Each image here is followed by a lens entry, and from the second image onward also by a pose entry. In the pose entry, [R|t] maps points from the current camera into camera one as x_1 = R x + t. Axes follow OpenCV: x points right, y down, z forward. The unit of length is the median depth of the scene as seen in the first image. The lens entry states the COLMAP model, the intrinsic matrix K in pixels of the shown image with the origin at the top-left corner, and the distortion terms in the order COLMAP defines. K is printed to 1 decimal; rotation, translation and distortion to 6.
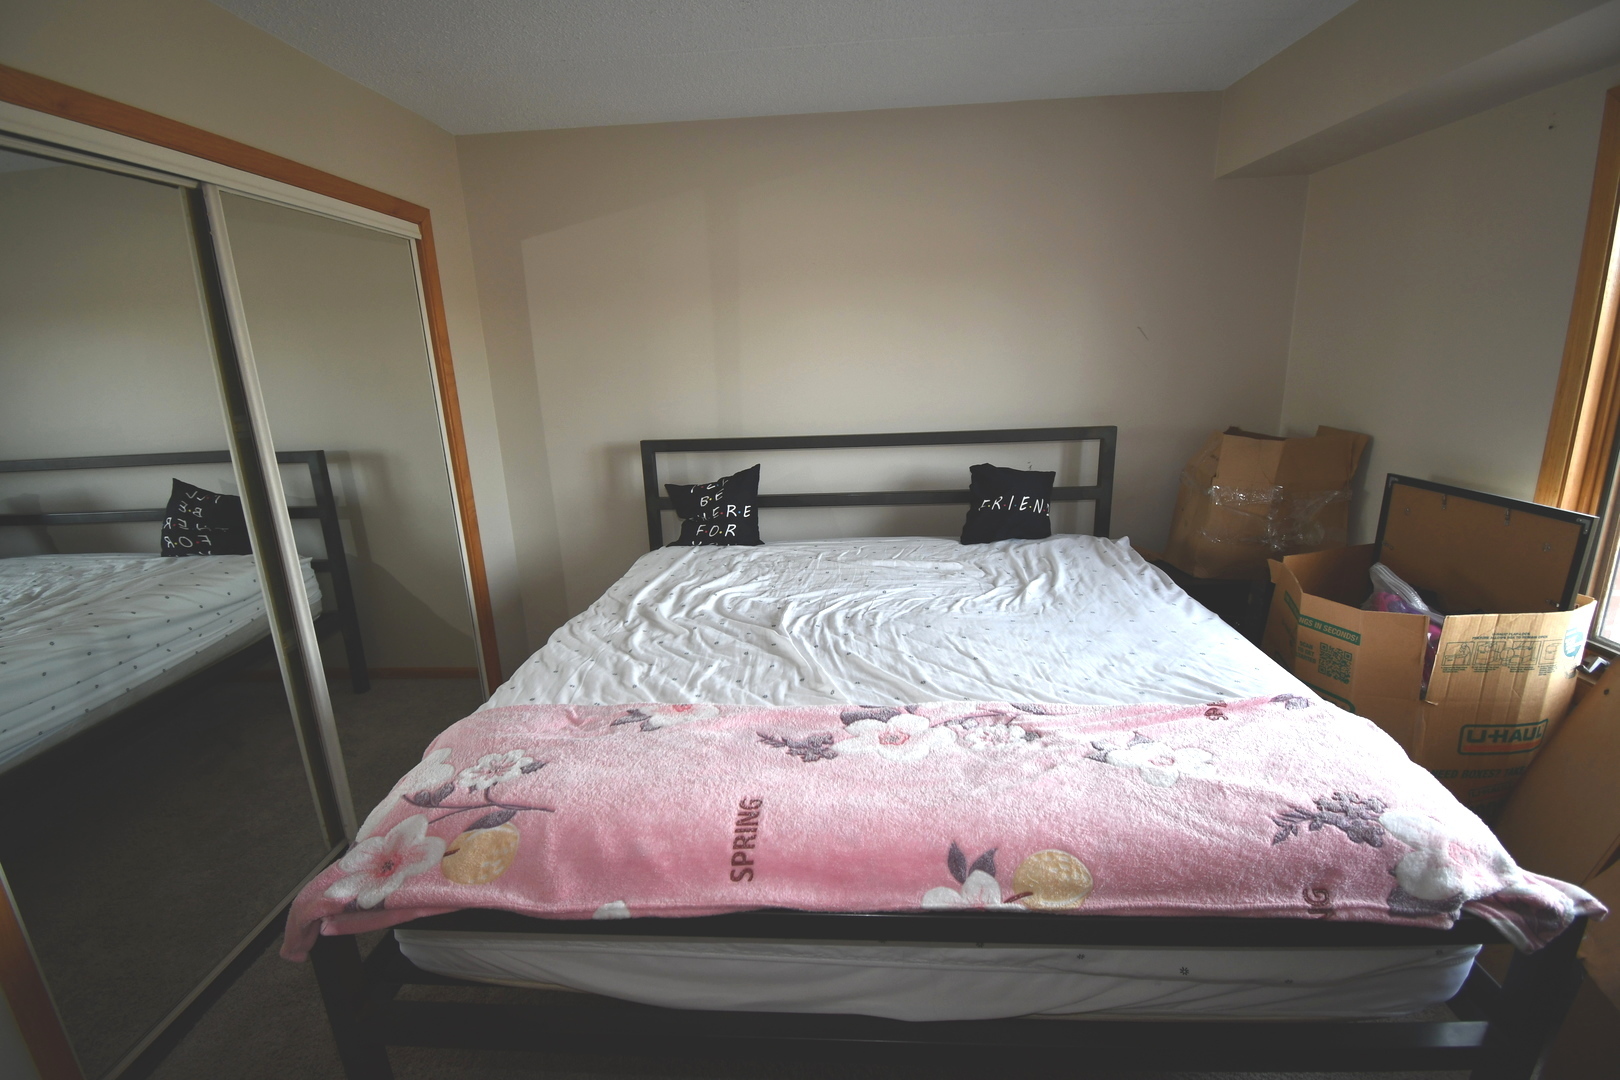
lens RADIAL K [[706.3, 0, 813.9], [0, 706.3, 541.4], [0, 0, 1]] dist [0.019359, -0.026967]
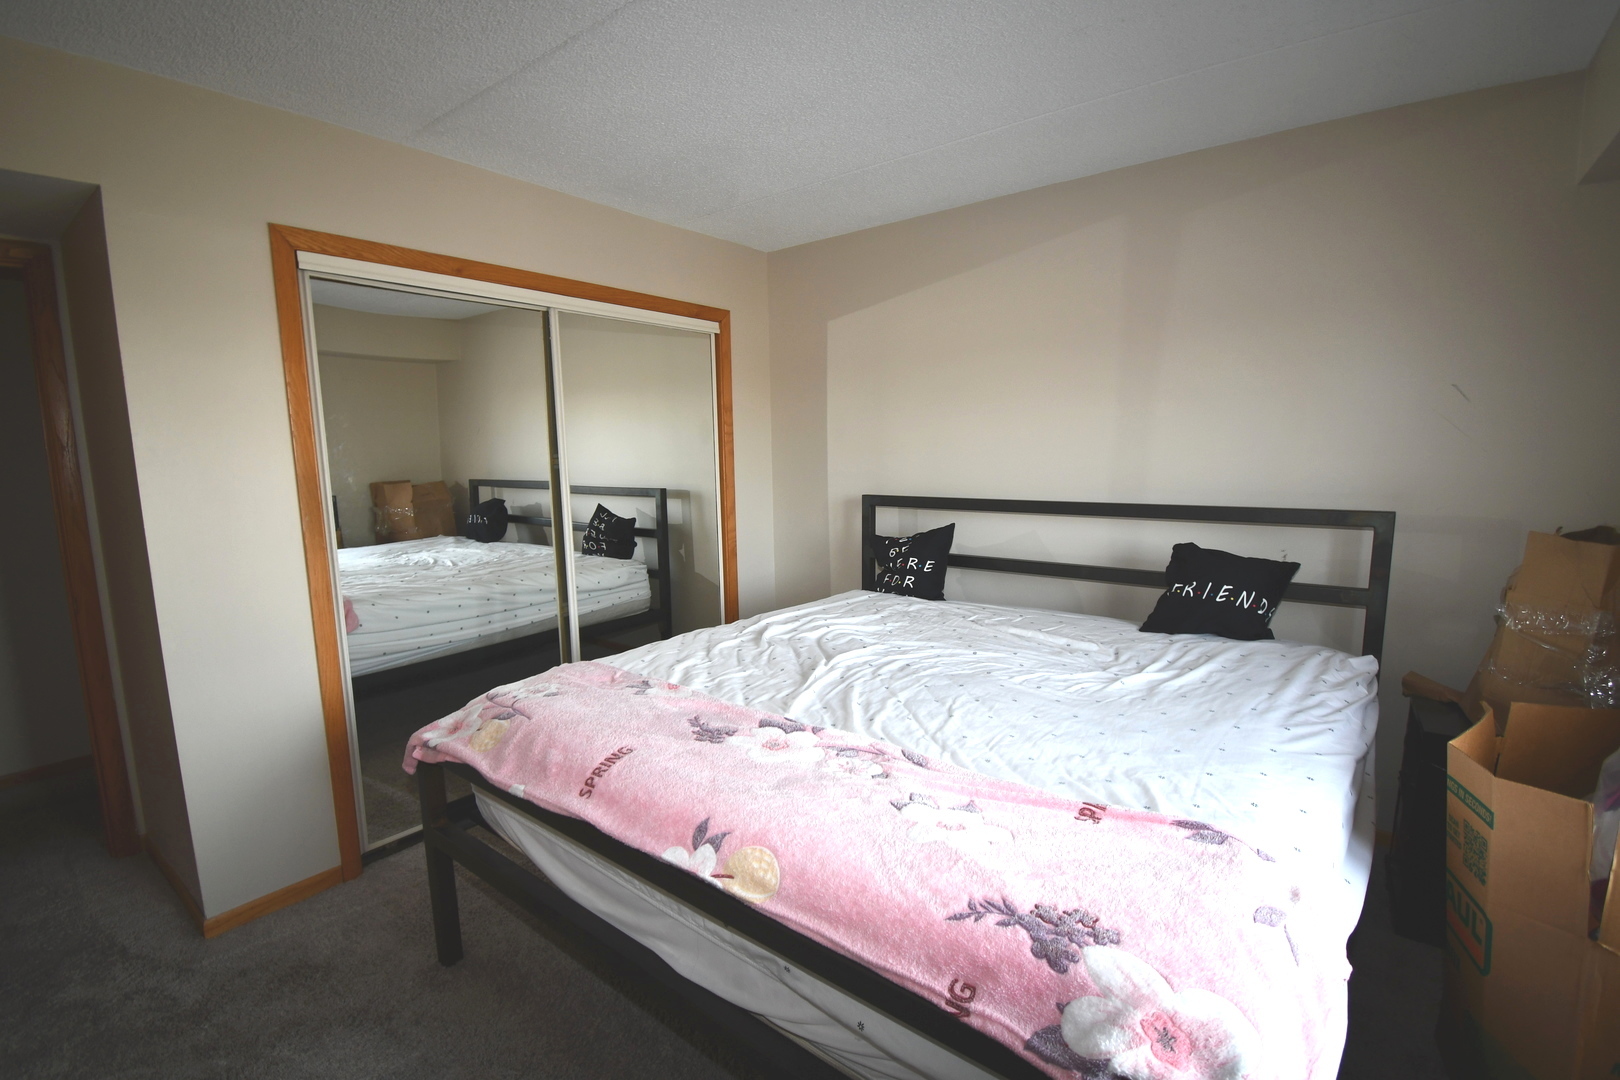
lens RADIAL K [[718.6, 0, 801.9], [0, 718.6, 542.9], [0, 0, 1]] dist [0.023191, -0.028364]
pose [[0.820717, 0.097850, -0.562893, 0.461555], [-0.154120, 0.986619, -0.053205, 0.011411], [0.550155, 0.130420, 0.824815, 0.028972]]
